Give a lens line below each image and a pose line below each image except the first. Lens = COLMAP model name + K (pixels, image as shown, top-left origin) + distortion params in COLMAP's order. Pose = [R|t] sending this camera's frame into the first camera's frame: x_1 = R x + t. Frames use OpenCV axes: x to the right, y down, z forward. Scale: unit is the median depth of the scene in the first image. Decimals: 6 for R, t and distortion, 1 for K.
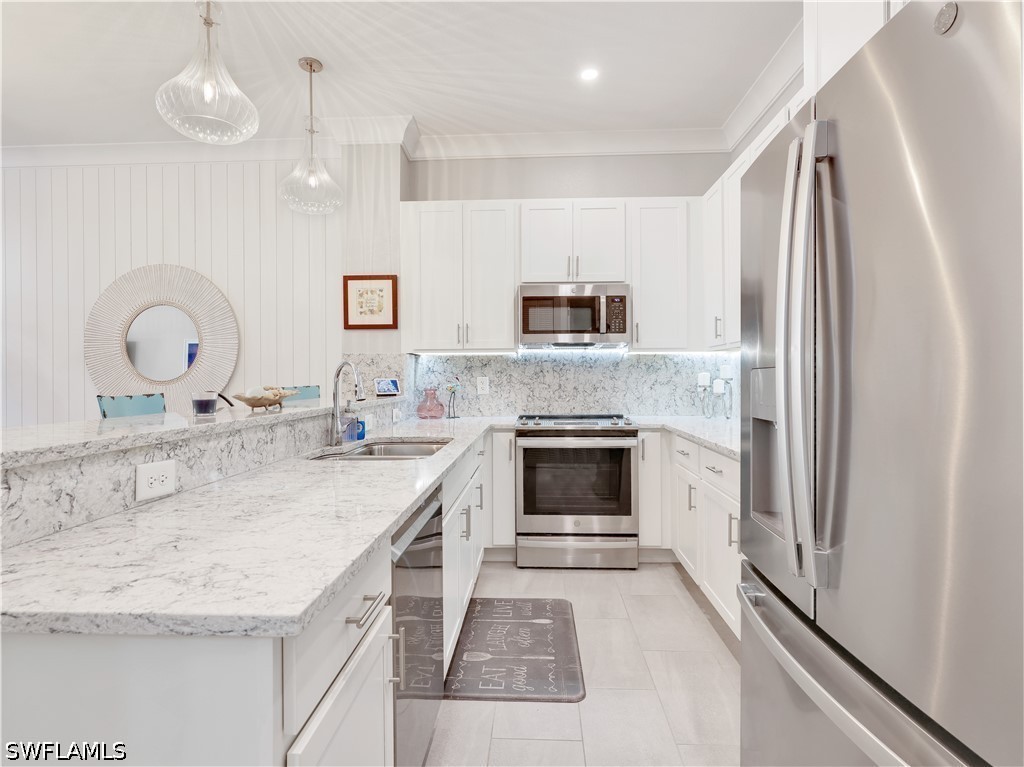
lens RADIAL K [[535.5, 0, 515.9], [0, 535.5, 375.9], [0, 0, 1]] dist [-0.003936, 0.001382]
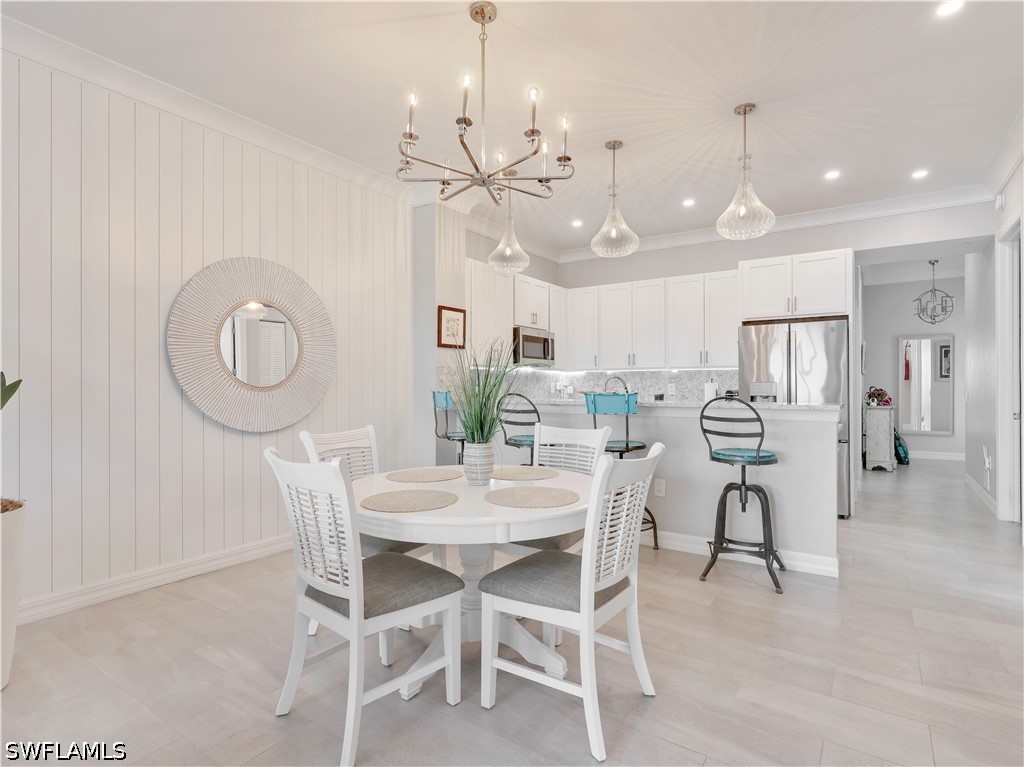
lens RADIAL K [[535.5, 0, 512.8], [0, 535.5, 385.1], [0, 0, 1]] dist [-0.003936, 0.001382]
pose [[0.525560, 0.004432, 0.850745, -1.517879], [-0.004031, 0.999988, -0.002719, 0.008864], [-0.850747, -0.002001, 0.525572, 0.197740]]
